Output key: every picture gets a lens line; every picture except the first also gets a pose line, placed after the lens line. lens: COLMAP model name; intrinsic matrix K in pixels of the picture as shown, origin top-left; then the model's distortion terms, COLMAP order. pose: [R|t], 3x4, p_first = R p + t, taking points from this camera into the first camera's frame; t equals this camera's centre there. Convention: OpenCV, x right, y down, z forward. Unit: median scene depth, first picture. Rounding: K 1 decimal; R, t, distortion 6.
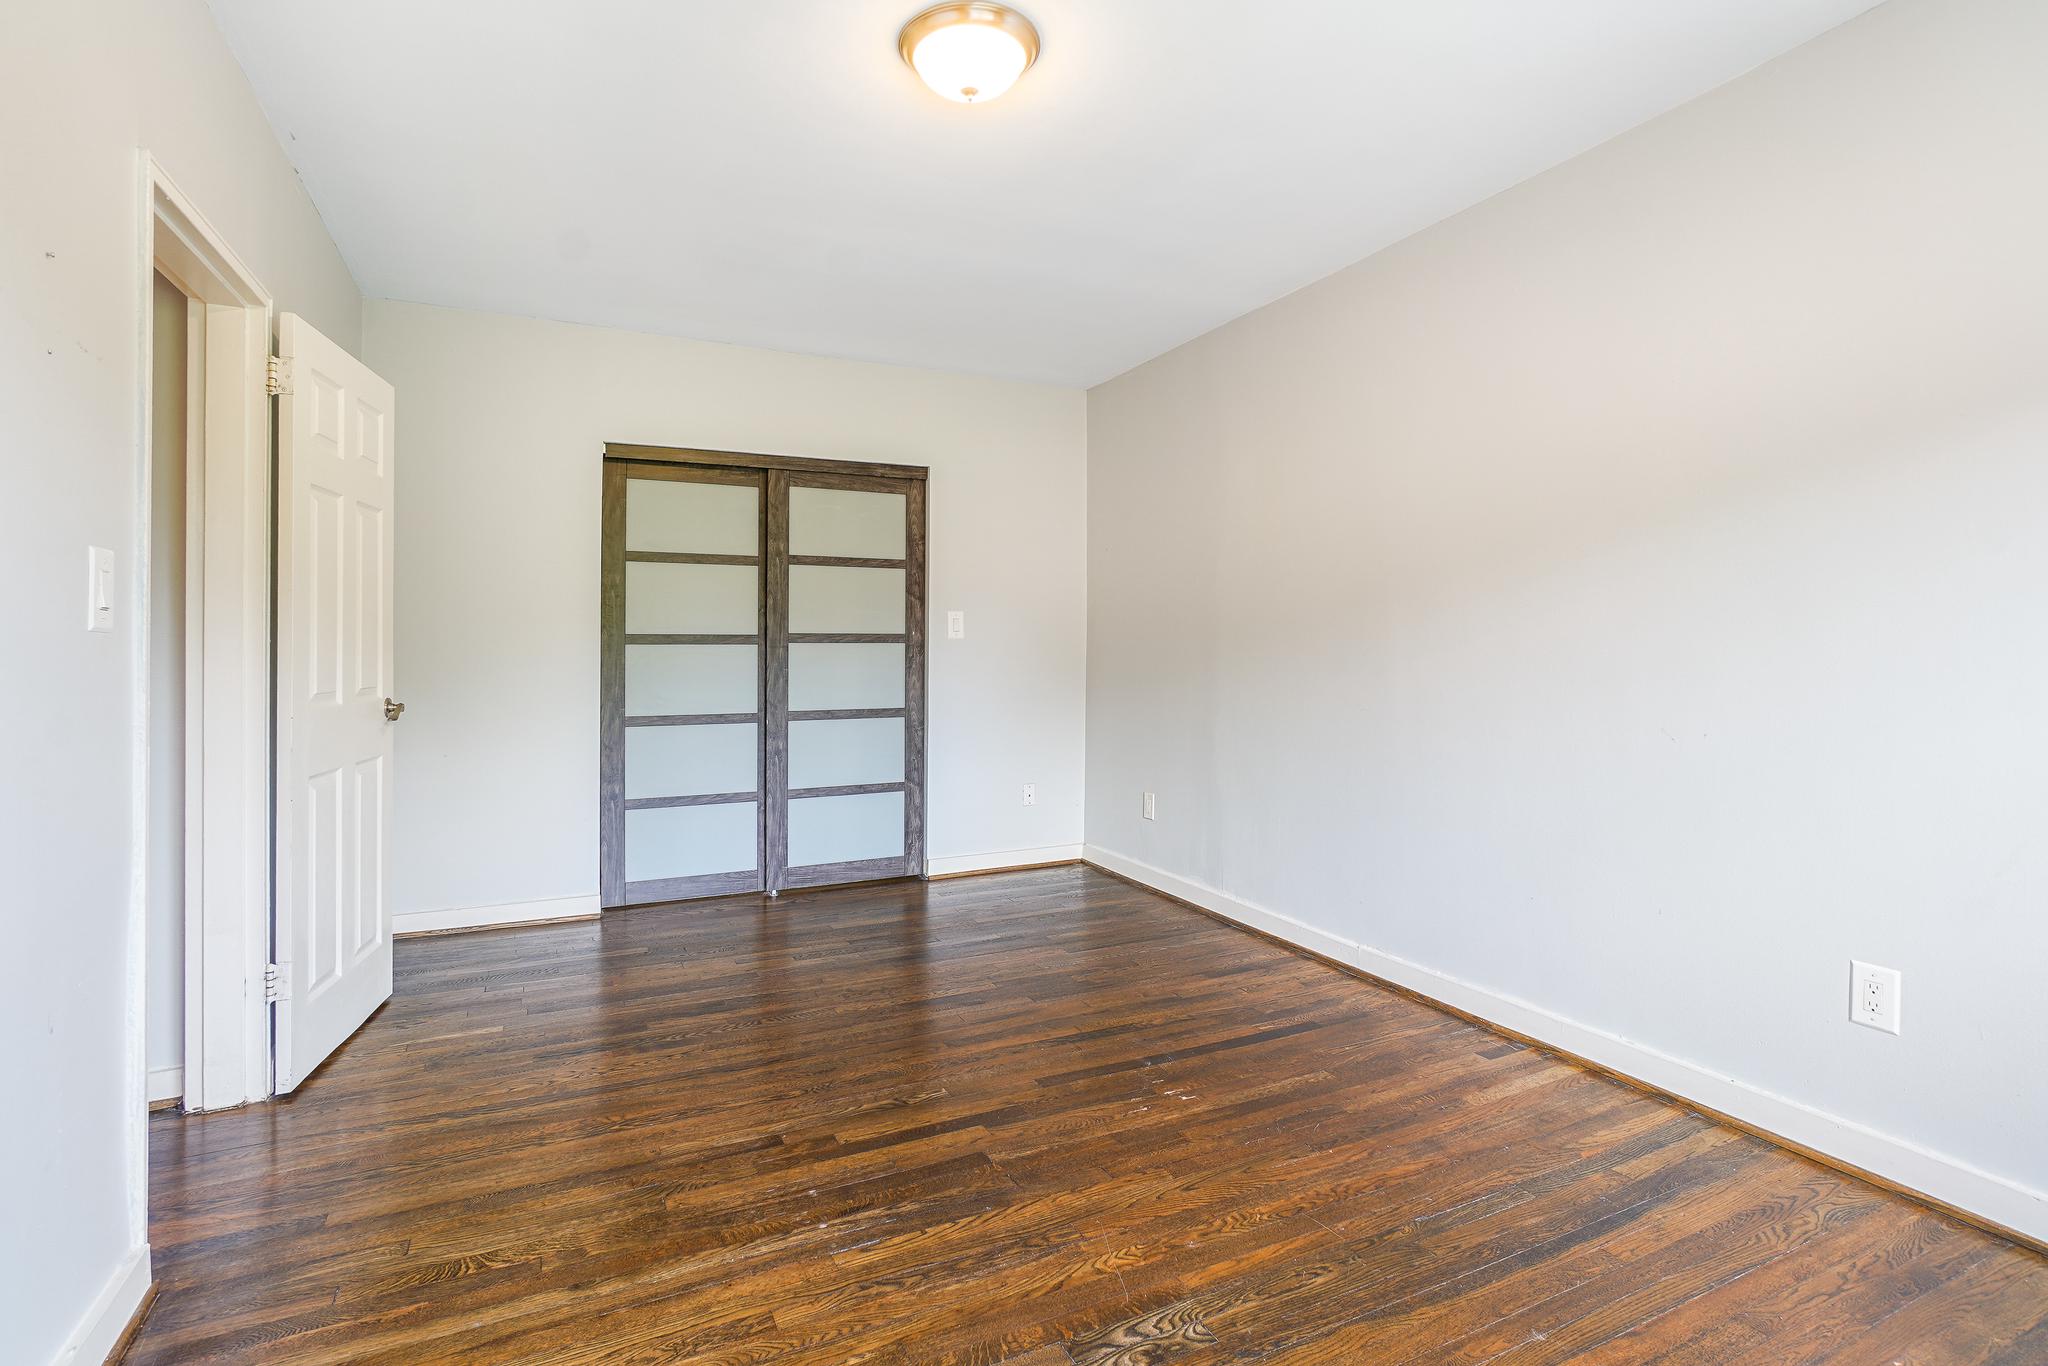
lens RADIAL K [[980.2, 0, 1024.2], [0, 980.2, 642.4], [0, 0, 1]] dist [-0.027918, 0.000177]
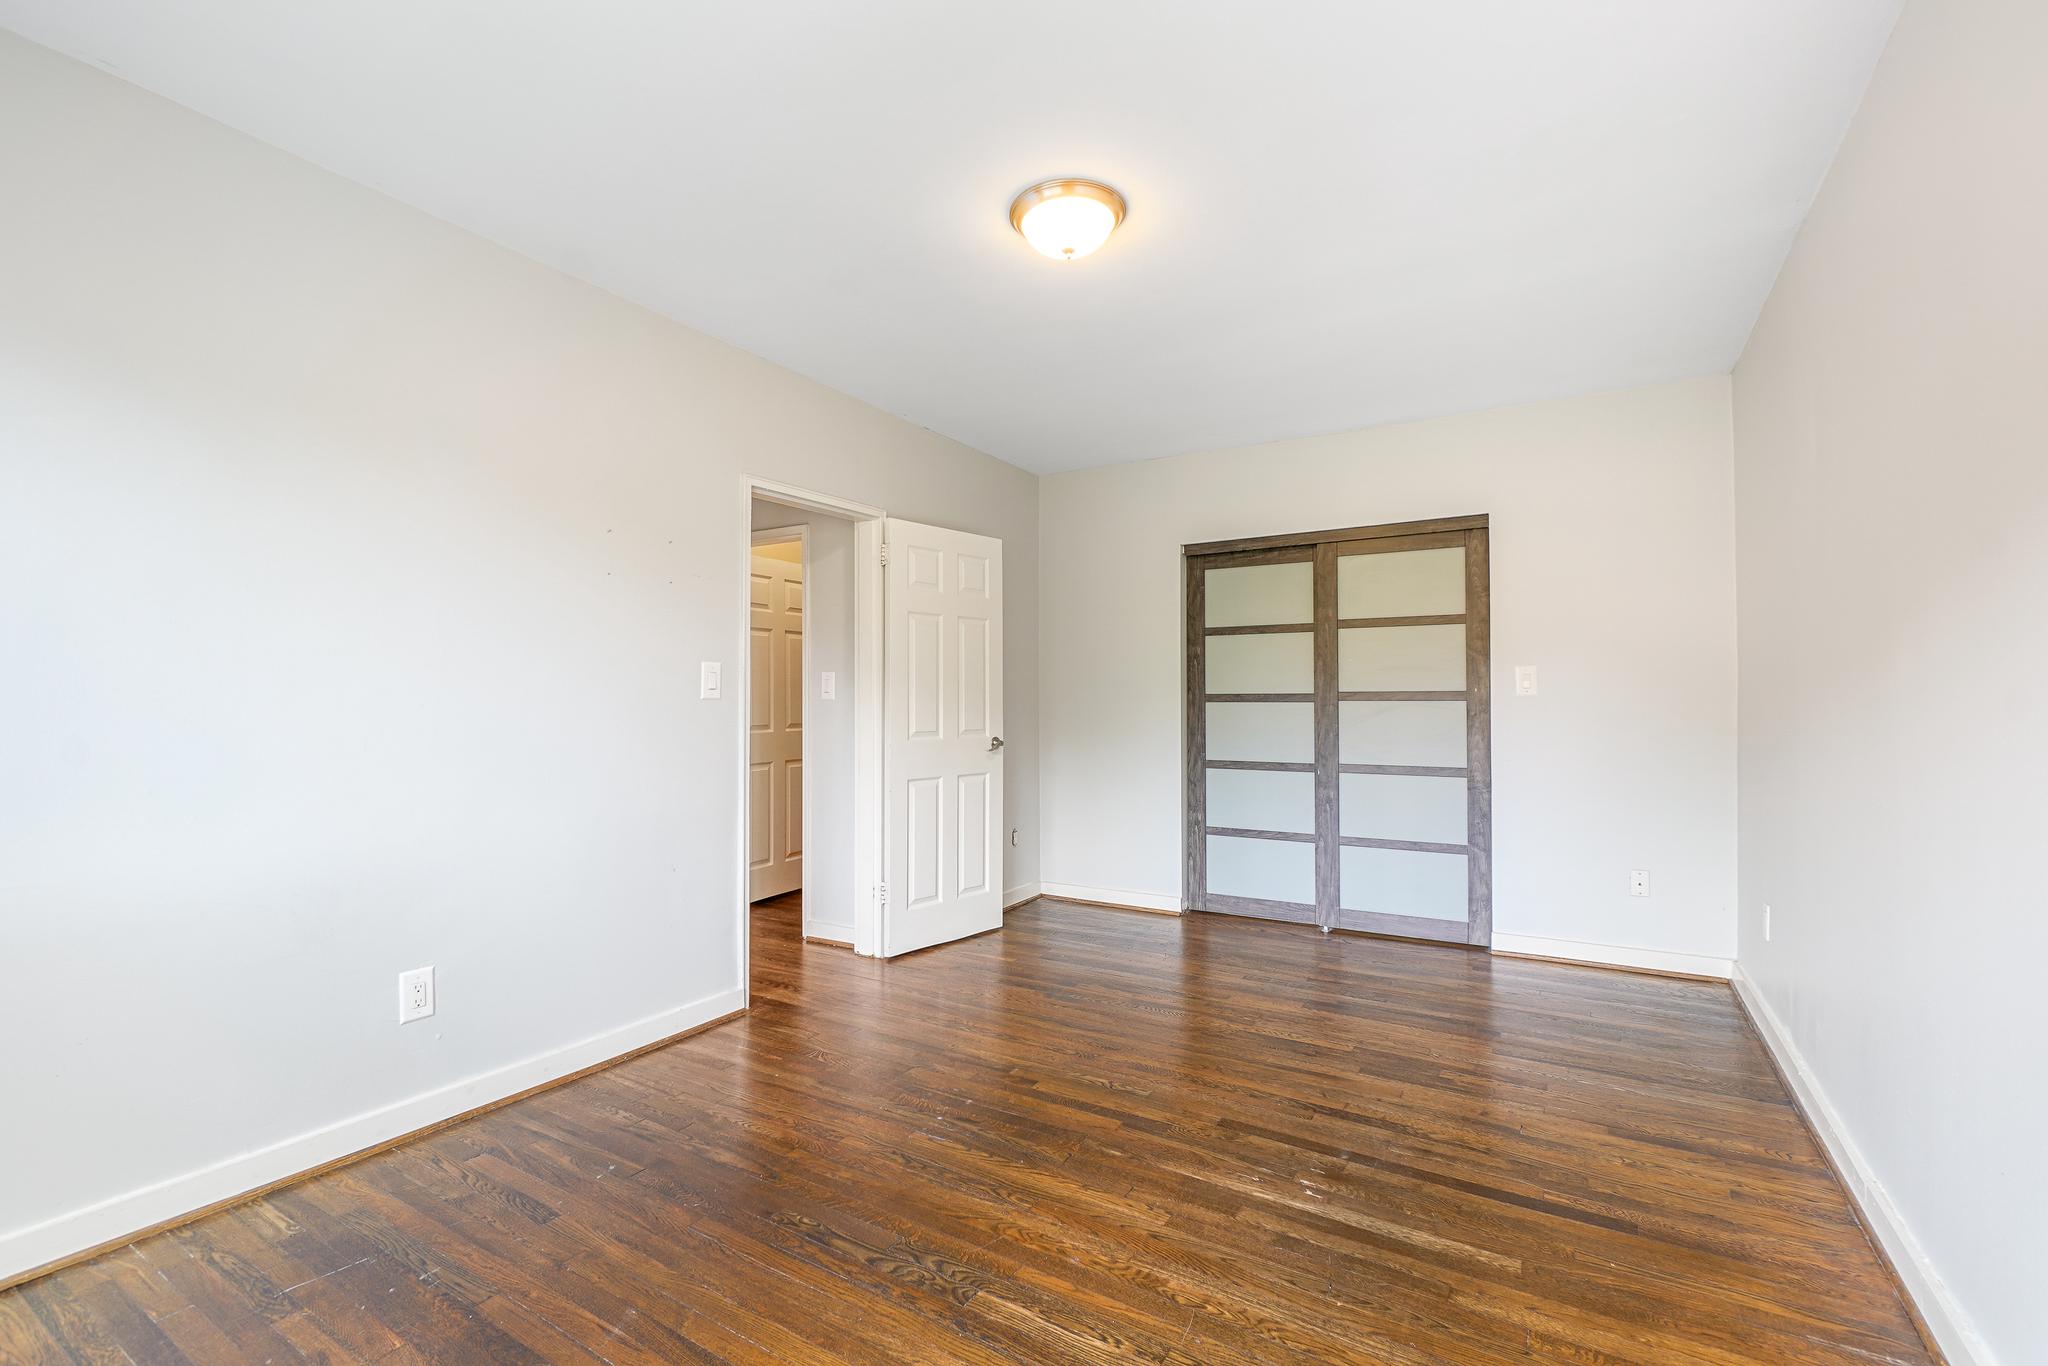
lens RADIAL K [[892.6, 0, 1014.3], [0, 892.6, 687.2], [0, 0, 1]] dist [-0.001540, -0.000276]
pose [[0.540996, -0.012925, -0.840926, 0.401447], [0.004091, 0.999911, -0.012737, -0.003549], [0.841015, 0.003450, 0.541001, 0.162710]]
